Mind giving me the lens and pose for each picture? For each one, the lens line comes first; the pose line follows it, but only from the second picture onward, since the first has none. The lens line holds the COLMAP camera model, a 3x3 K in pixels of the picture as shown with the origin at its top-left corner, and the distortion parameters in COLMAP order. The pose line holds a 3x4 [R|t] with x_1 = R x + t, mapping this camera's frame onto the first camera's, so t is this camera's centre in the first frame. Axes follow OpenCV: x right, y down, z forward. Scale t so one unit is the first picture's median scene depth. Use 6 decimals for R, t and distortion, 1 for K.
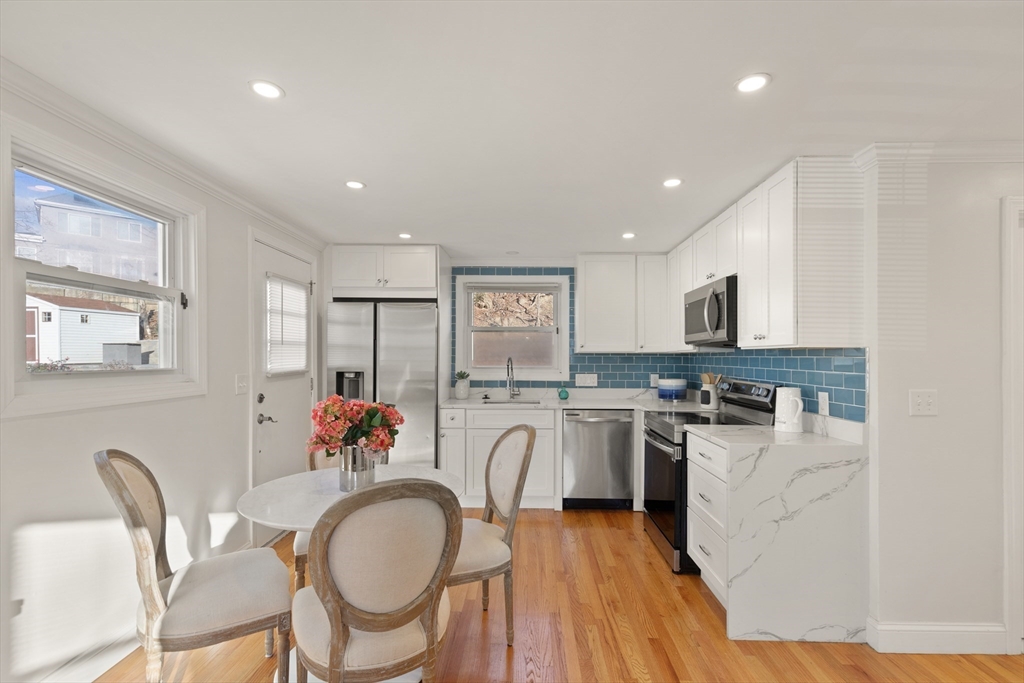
lens RADIAL K [[468.1, 0, 512.5], [0, 468.1, 354.9], [0, 0, 1]] dist [0.001585, 0.000421]
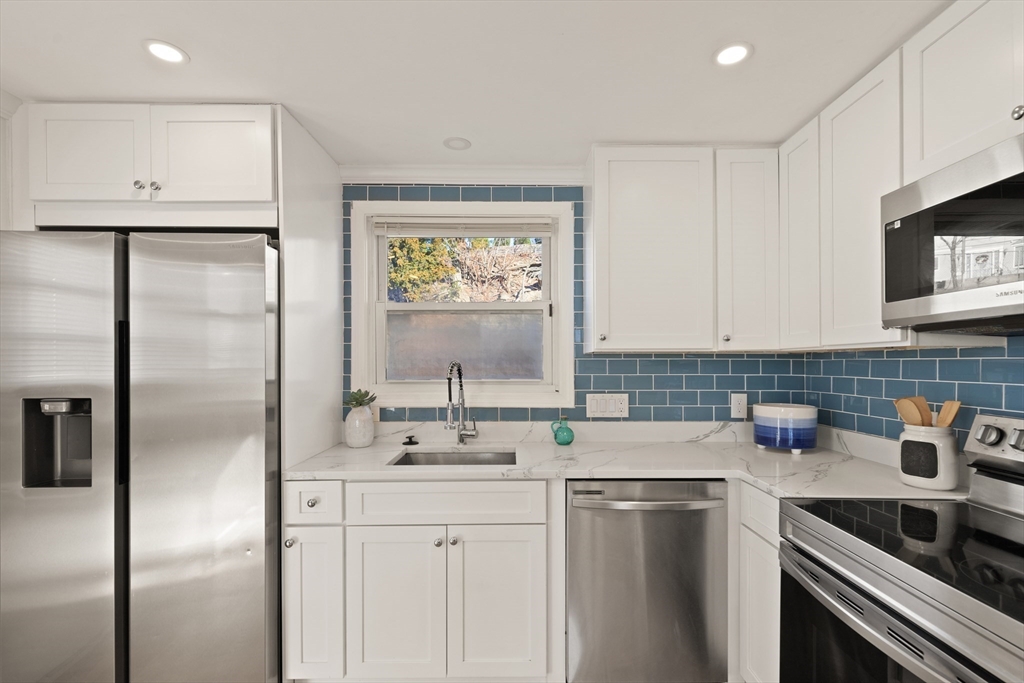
lens RADIAL K [[486.0, 0, 512.6], [0, 486.0, 360.4], [0, 0, 1]] dist [0.001446, 0.000198]
pose [[0.999523, -0.003796, 0.030657, 0.043230], [0.003736, 0.999991, 0.002012, 0.002991], [-0.030665, -0.001897, 0.999528, 0.540142]]
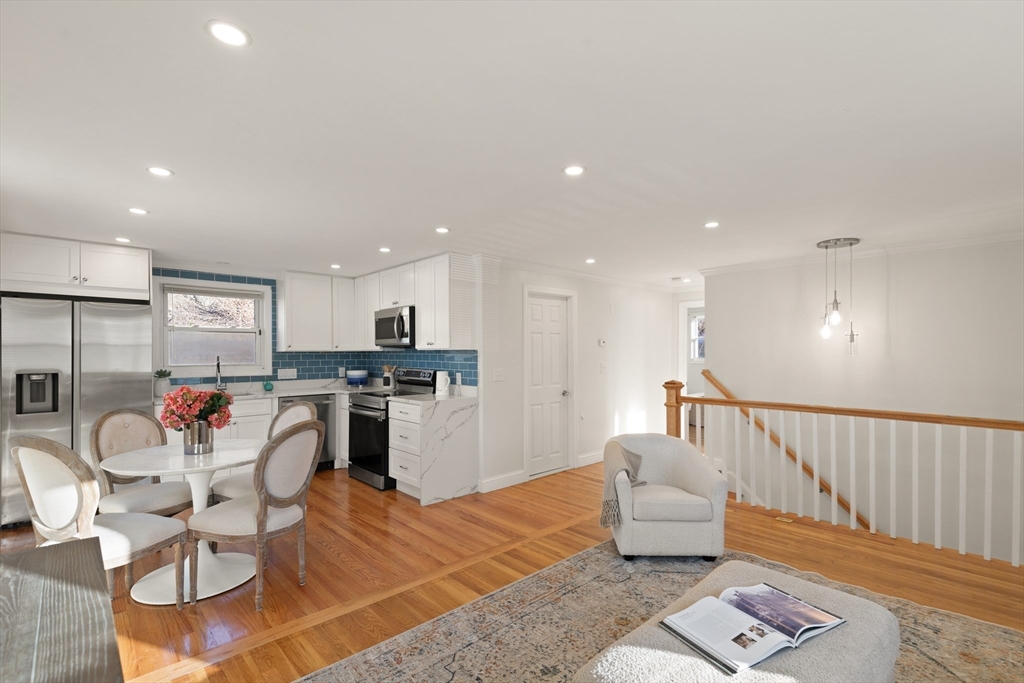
lens RADIAL K [[468.1, 0, 512.5], [0, 468.1, 354.9], [0, 0, 1]] dist [0.001585, 0.000421]
pose [[0.713132, -0.009999, 0.700958, -0.318325], [0.002326, 0.999927, 0.011897, -0.009541], [-0.701026, -0.006853, 0.713103, -0.316566]]
